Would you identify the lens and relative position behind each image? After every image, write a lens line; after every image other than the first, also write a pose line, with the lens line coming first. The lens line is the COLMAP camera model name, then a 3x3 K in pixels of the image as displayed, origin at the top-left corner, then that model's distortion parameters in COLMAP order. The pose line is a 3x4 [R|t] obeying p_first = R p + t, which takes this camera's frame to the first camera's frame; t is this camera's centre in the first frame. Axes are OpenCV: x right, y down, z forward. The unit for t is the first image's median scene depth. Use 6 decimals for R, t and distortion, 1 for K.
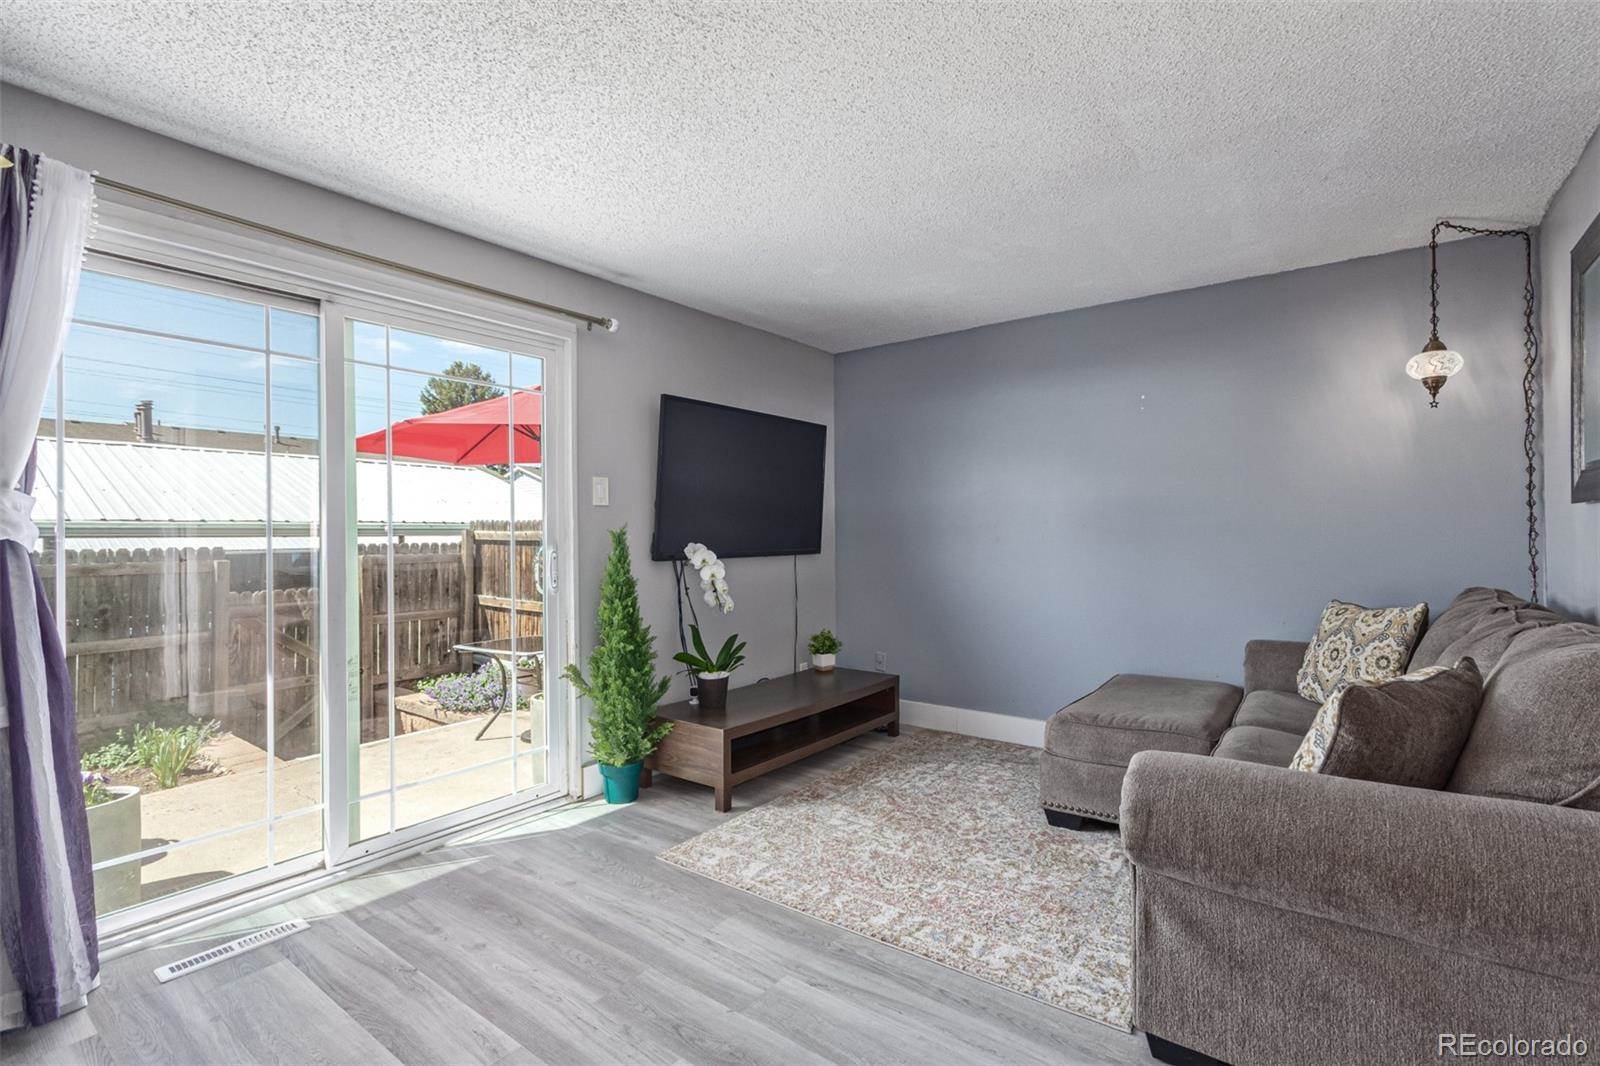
lens RADIAL K [[744.2, 0, 802.1], [0, 744.2, 530.2], [0, 0, 1]] dist [0.015200, -0.000016]
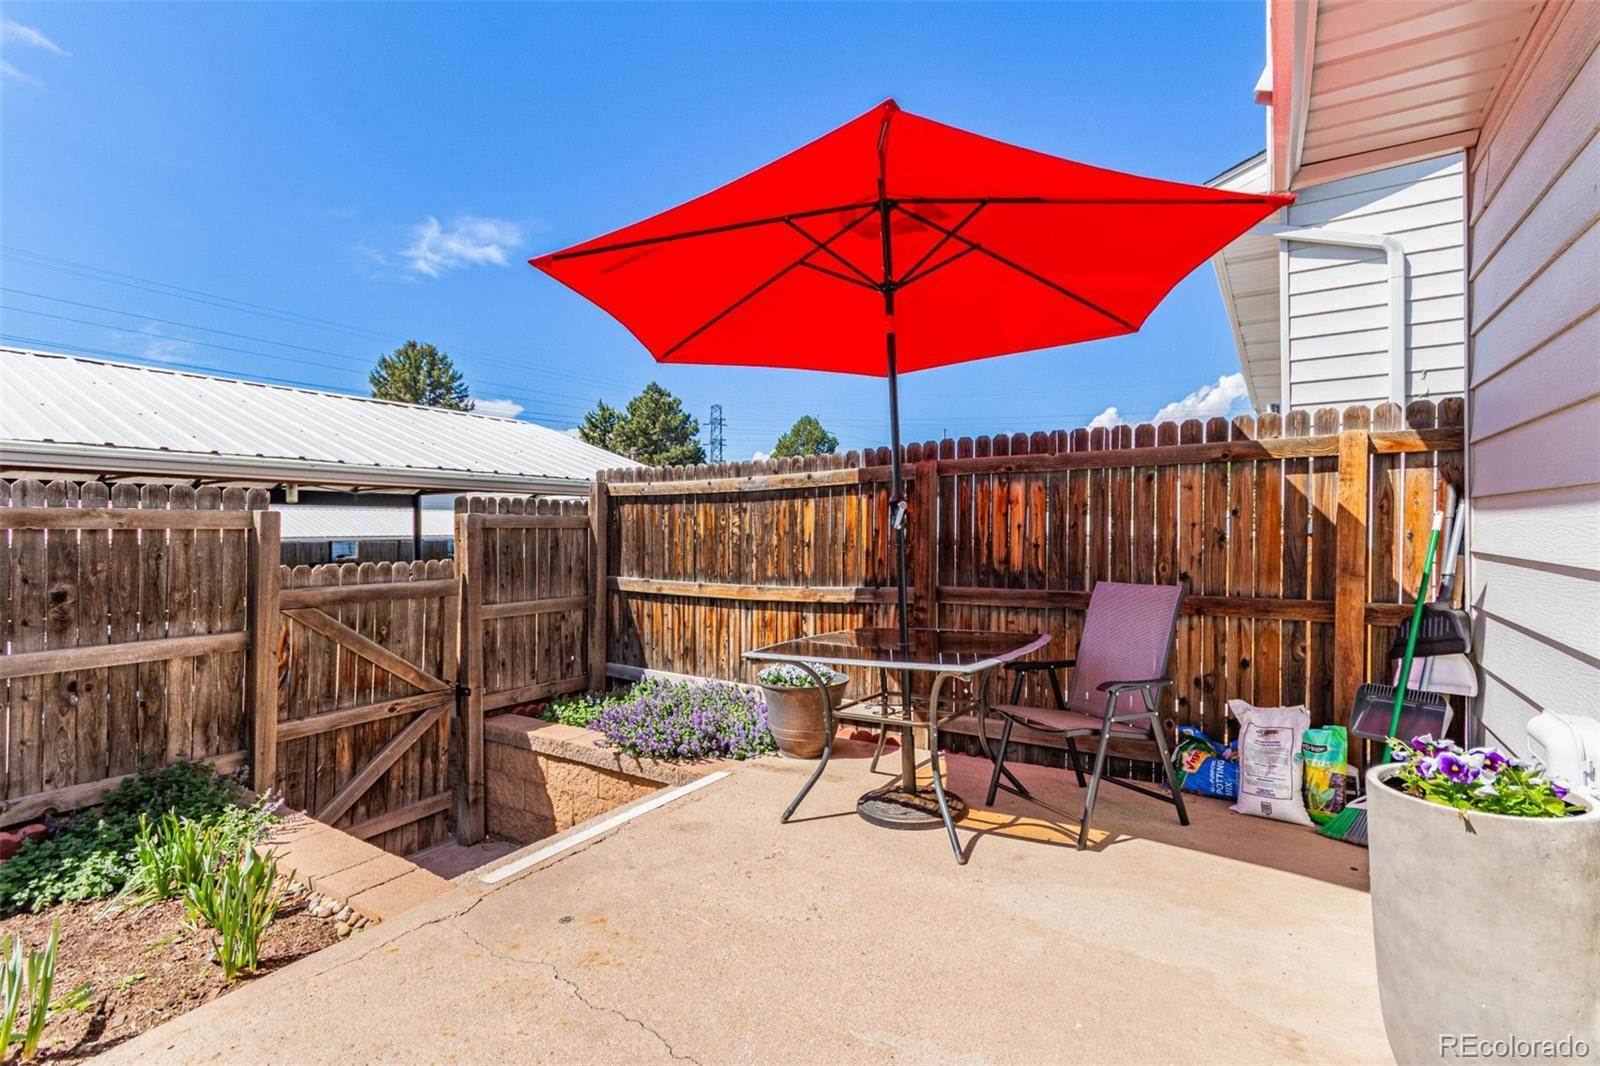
lens RADIAL K [[744.2, 0, 802.1], [0, 744.2, 530.2], [0, 0, 1]] dist [0.015200, -0.000016]
pose [[0.997432, -0.000156, 0.071618, -0.330258], [0.000031, 0.999998, 0.001749, 0.045219], [-0.071618, -0.001743, 0.997431, 0.320733]]
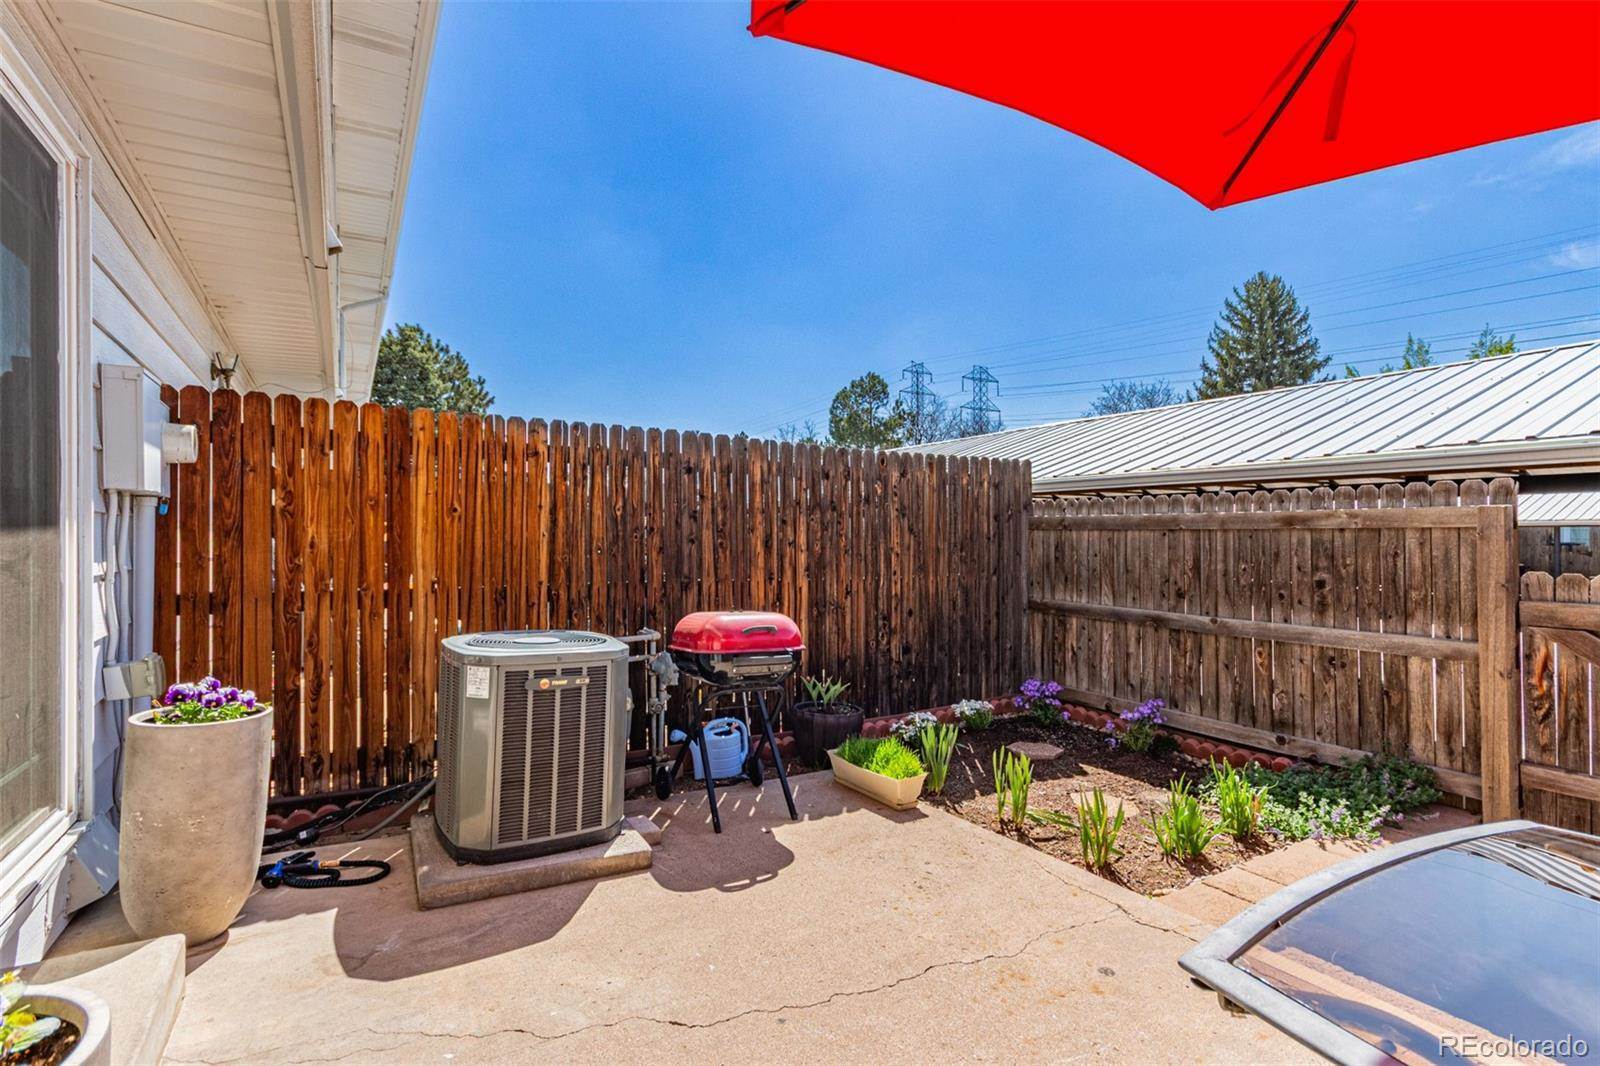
lens RADIAL K [[744.2, 0, 802.1], [0, 744.2, 530.2], [0, 0, 1]] dist [0.015200, -0.000016]
pose [[-0.361581, 0.000162, -0.932341, -0.116811], [0.005738, 0.999981, -0.002052, 0.045867], [0.932323, -0.006092, -0.361575, 0.623183]]
